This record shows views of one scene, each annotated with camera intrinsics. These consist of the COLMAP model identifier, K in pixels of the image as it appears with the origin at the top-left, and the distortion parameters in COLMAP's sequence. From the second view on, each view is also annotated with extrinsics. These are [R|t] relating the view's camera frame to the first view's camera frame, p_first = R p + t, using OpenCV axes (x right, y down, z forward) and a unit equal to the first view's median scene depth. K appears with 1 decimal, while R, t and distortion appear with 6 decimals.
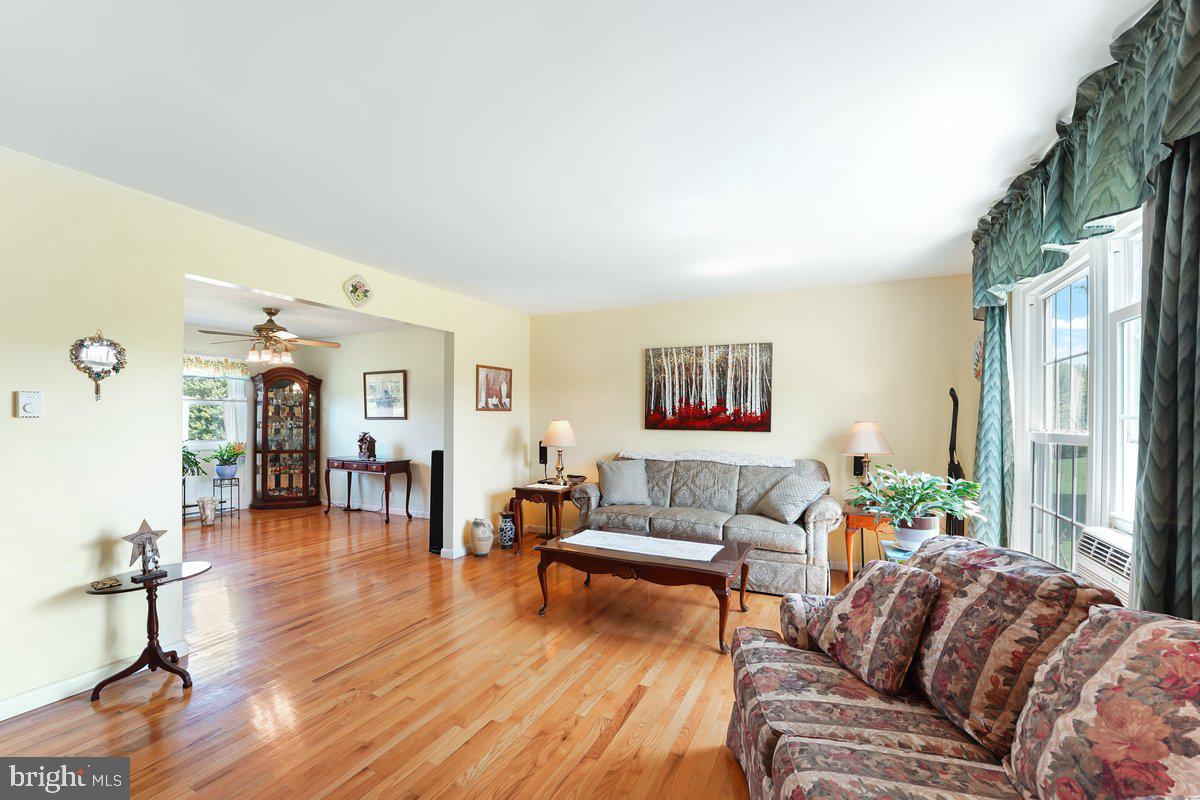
lens RADIAL K [[491.7, 0, 600.6], [0, 491.7, 420.5], [0, 0, 1]] dist [-0.022307, 0.001259]
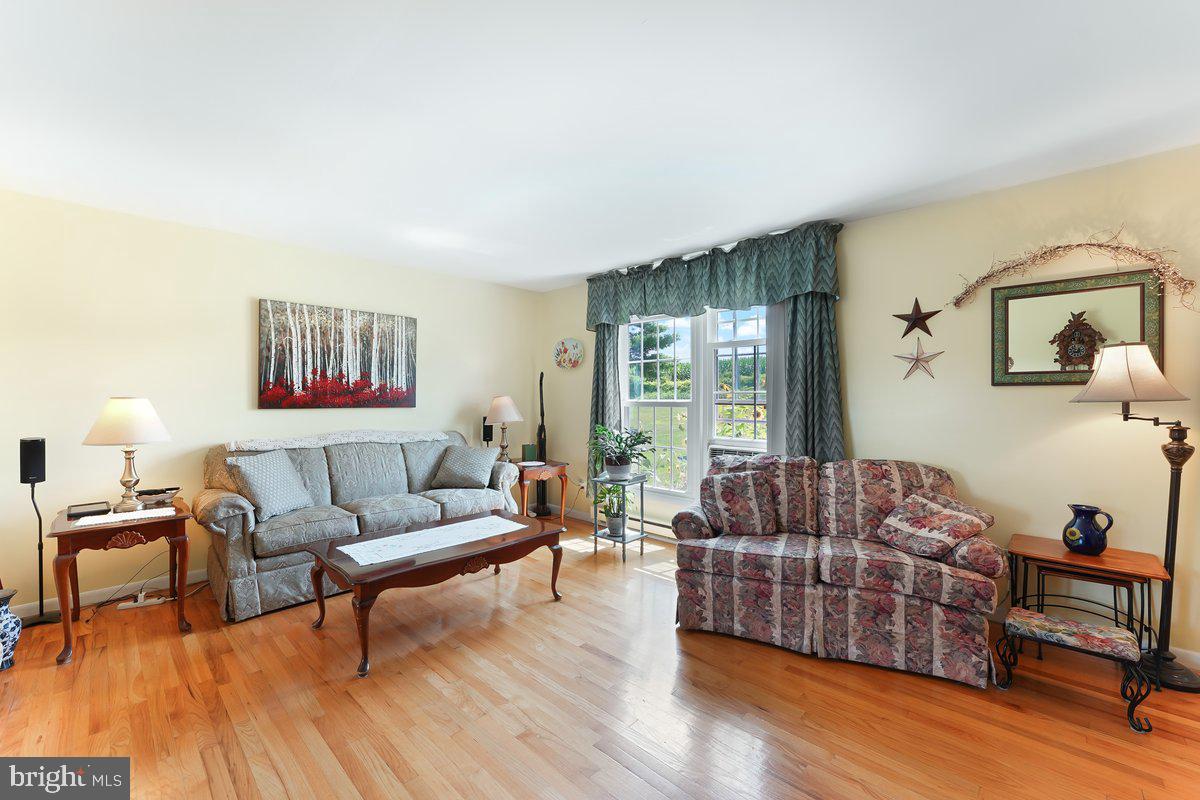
lens RADIAL K [[484.3, 0, 594.5], [0, 484.3, 397.2], [0, 0, 1]] dist [-0.018180, -0.000177]
pose [[0.330889, -0.004884, 0.943657, -0.448950], [0.008353, 0.999963, 0.002246, 0.003247], [-0.943633, 0.007140, 0.330918, 0.321140]]
